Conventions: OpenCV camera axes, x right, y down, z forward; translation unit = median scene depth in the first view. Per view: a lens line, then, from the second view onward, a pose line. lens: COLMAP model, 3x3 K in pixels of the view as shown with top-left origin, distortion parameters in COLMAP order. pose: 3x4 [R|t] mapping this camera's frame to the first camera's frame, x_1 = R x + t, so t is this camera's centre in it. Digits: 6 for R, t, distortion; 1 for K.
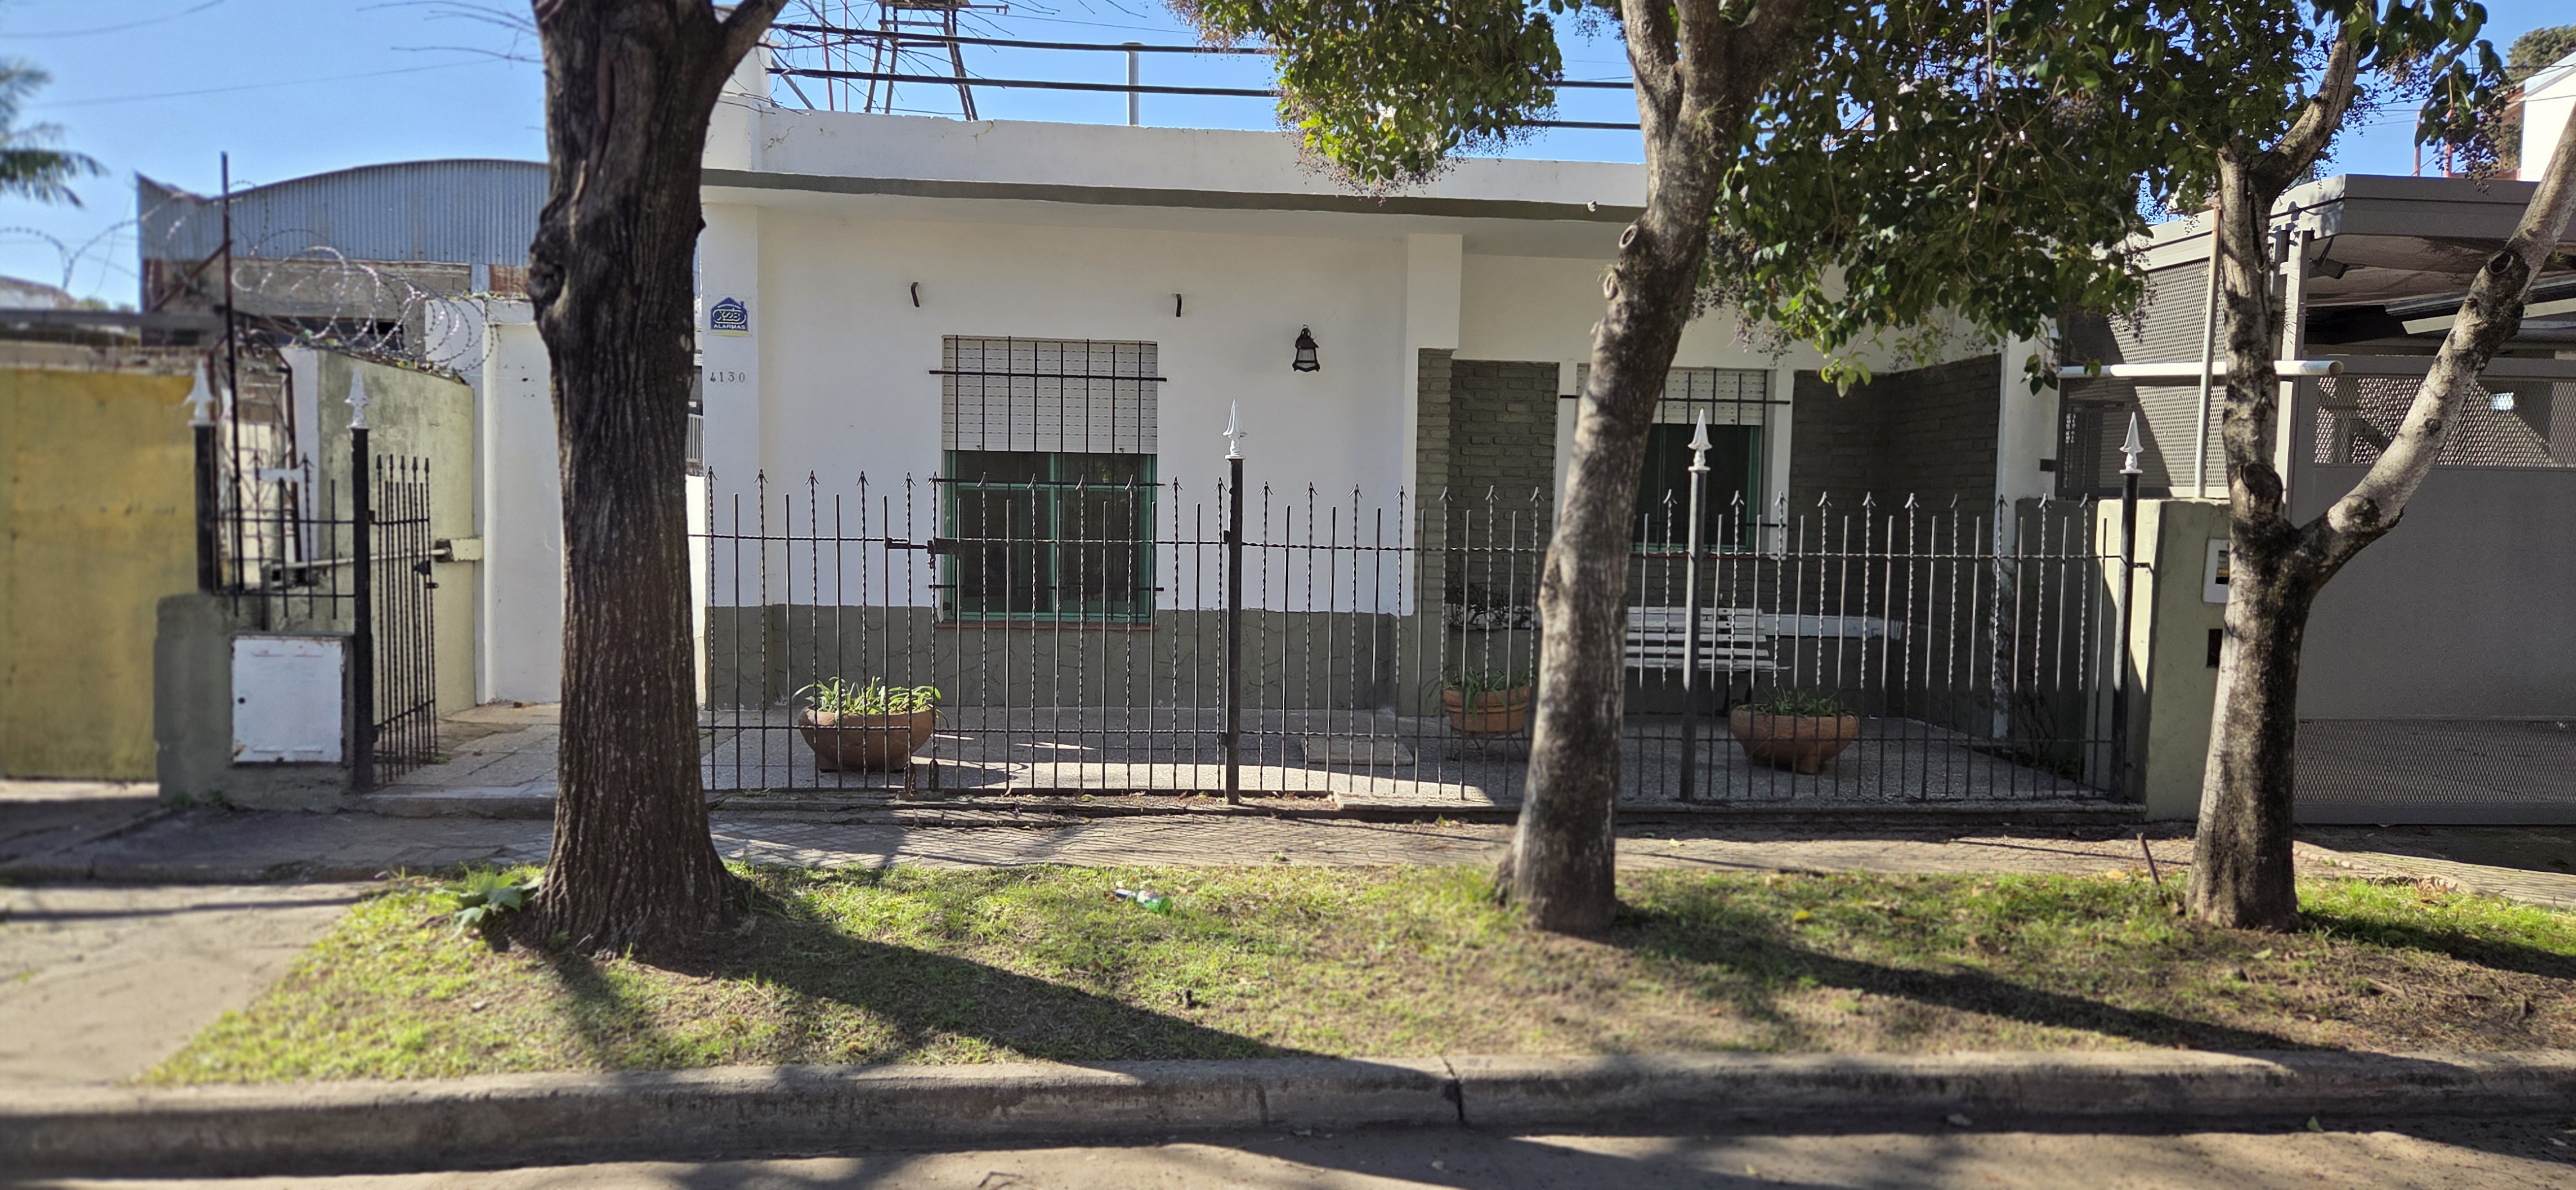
lens RADIAL K [[1745.3, 0, 1279.5], [0, 1745.3, 615.8], [0, 0, 1]] dist [0.047889, 0.000662]
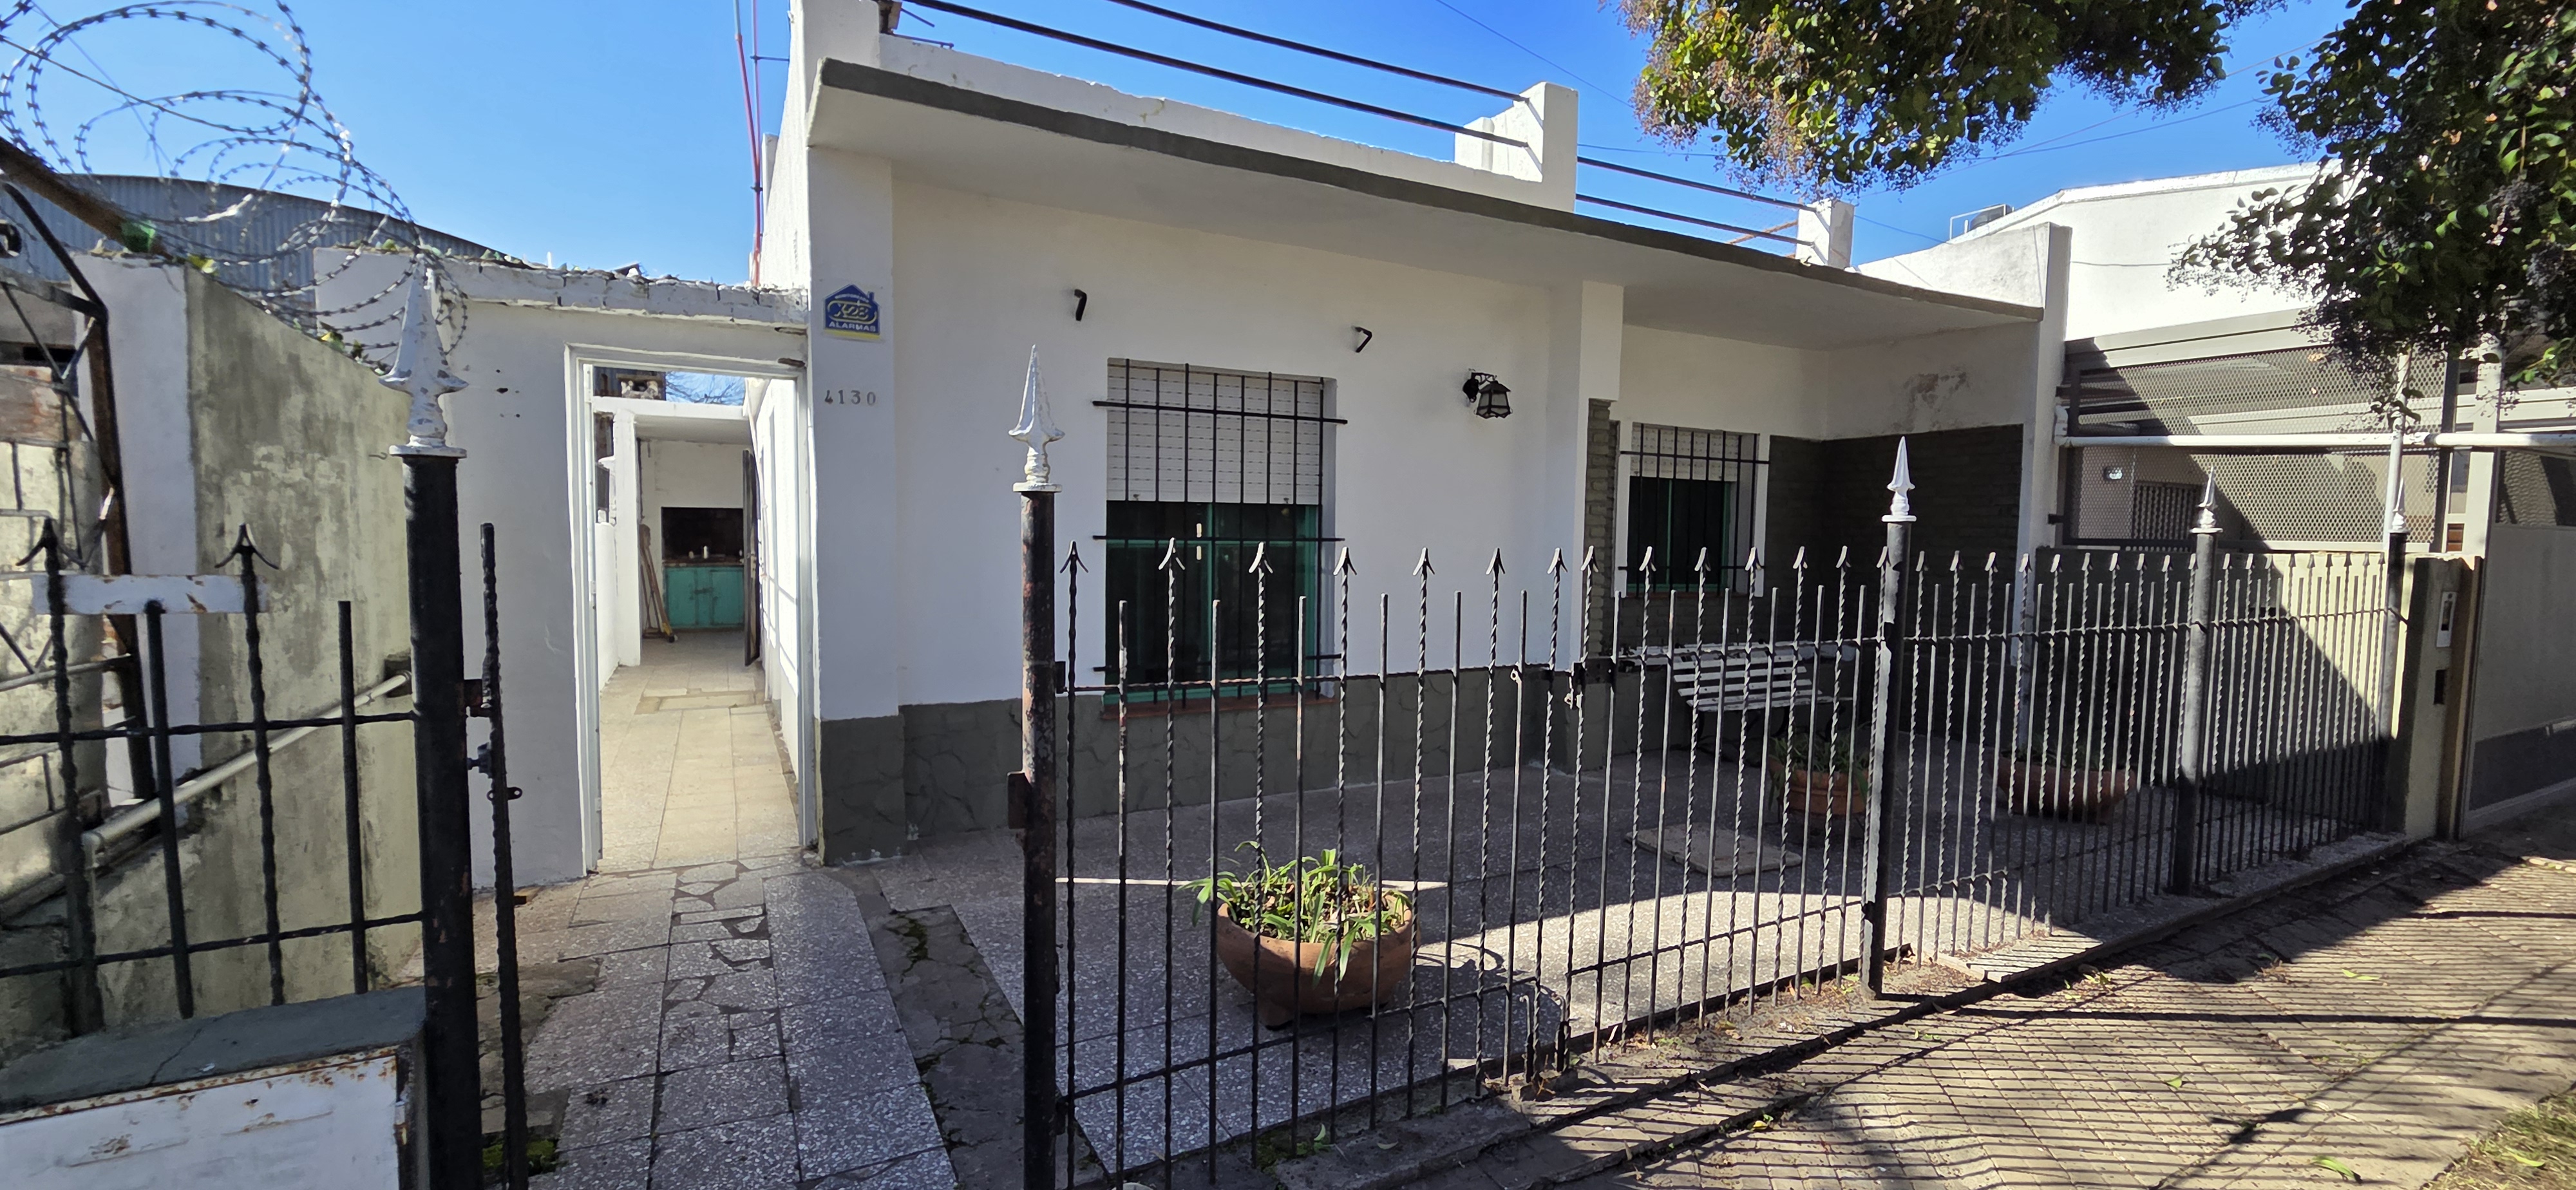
lens RADIAL K [[1066.3, 0, 1292.9], [0, 1066.3, 595.1], [0, 0, 1]] dist [-0.003271, -0.000240]
pose [[0.915000, -0.031026, 0.402259, -0.326461], [0.030617, 0.999503, 0.007448, -0.053839], [-0.402291, 0.005501, 0.915495, 0.534203]]
